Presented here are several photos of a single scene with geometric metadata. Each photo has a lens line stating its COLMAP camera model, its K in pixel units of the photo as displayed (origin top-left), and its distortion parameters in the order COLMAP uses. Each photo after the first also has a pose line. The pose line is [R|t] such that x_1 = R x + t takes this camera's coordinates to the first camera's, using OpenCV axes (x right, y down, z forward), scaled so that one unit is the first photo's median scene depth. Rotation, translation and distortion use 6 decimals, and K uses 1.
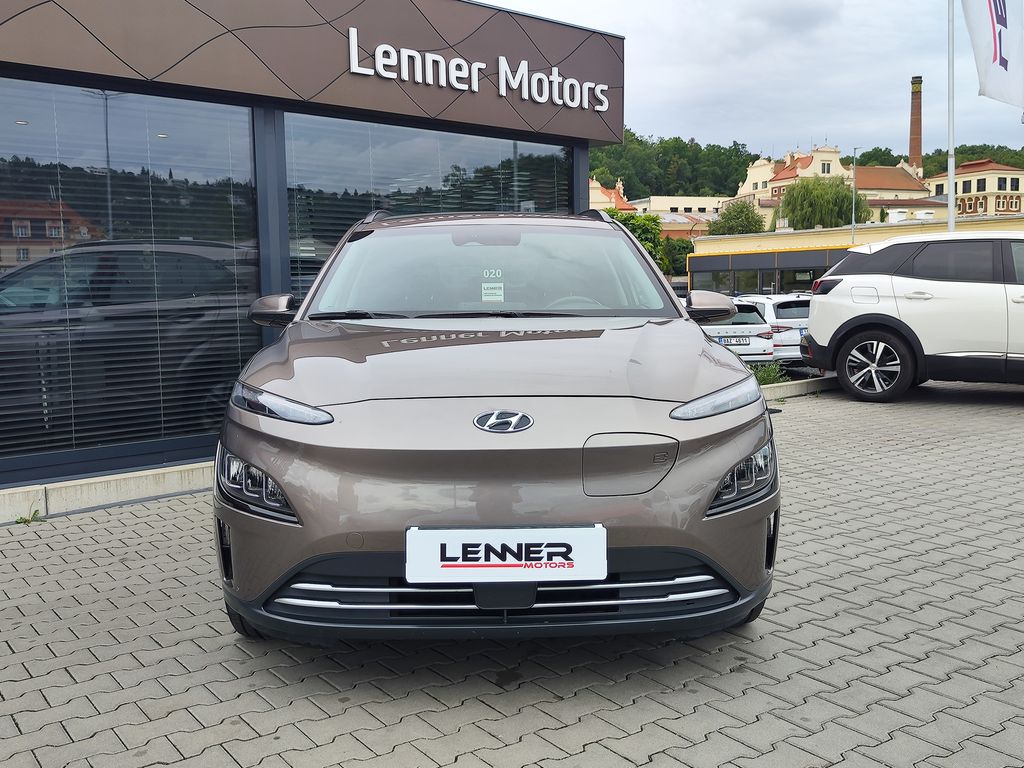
lens RADIAL K [[989.5, 0, 519.0], [0, 989.5, 379.1], [0, 0, 1]] dist [0.001389, 0.000000]
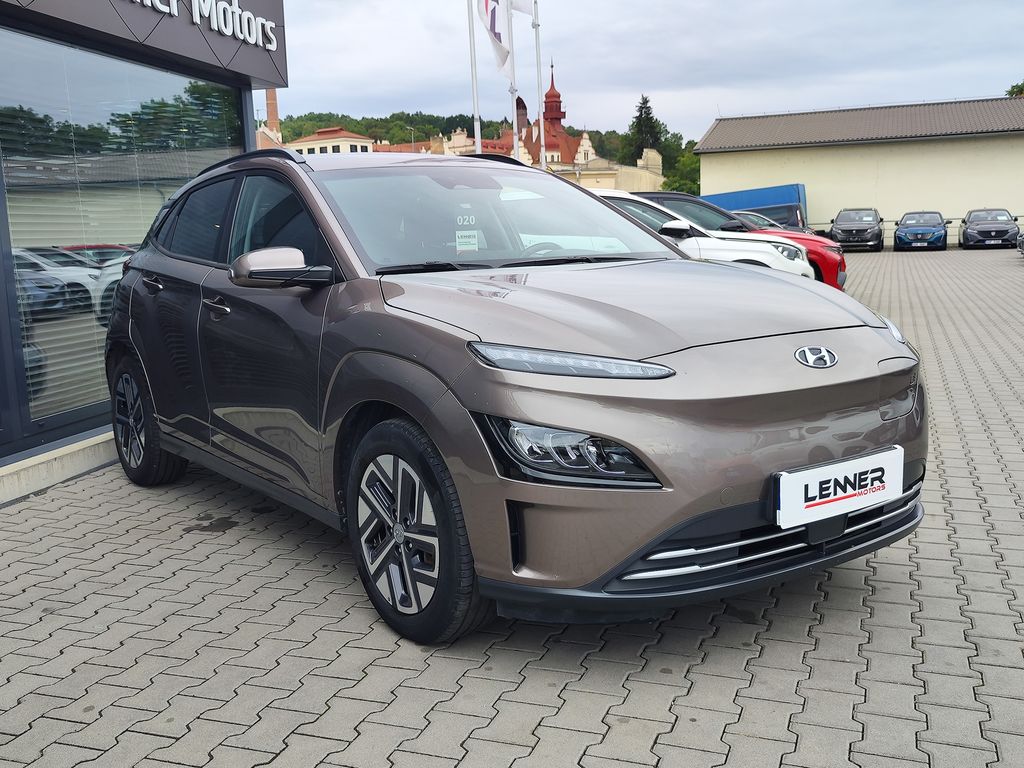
lens RADIAL K [[989.5, 0, 473.4], [0, 989.5, 401.5], [0, 0, 1]] dist [0.001389, 0.000000]
pose [[0.843078, -0.099962, 0.528419, -0.840263], [0.068302, 0.994519, 0.079161, -0.017158], [-0.533436, -0.030646, 0.845285, 0.328147]]
